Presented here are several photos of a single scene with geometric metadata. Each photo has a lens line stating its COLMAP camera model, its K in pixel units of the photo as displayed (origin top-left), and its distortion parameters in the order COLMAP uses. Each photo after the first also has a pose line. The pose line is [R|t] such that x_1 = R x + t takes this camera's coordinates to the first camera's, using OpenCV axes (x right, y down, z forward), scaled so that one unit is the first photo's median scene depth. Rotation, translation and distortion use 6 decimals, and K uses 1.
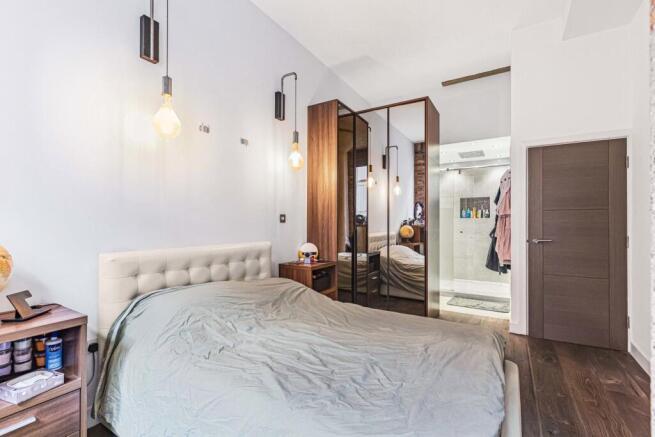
lens RADIAL K [[297.7, 0, 326.6], [0, 297.7, 222.2], [0, 0, 1]] dist [-0.000284, -0.000213]
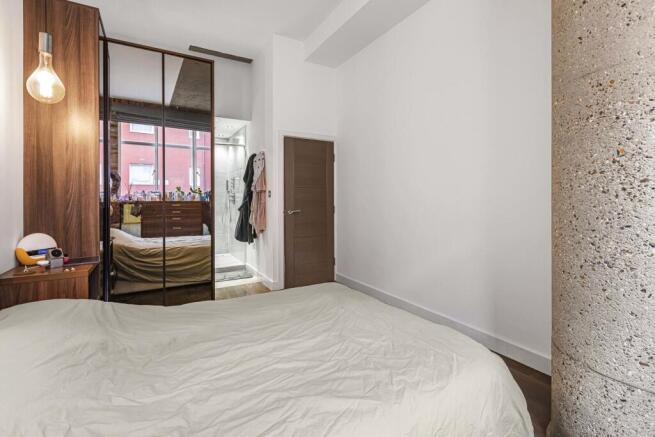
lens RADIAL K [[303.2, 0, 327.6], [0, 303.2, 199.6], [0, 0, 1]] dist [-0.001498, -0.000325]
pose [[0.464639, -0.007434, 0.885469, -0.399958], [0.003289, 0.999972, 0.006669, 0.003778], [-0.885494, -0.000187, 0.464651, 0.300977]]
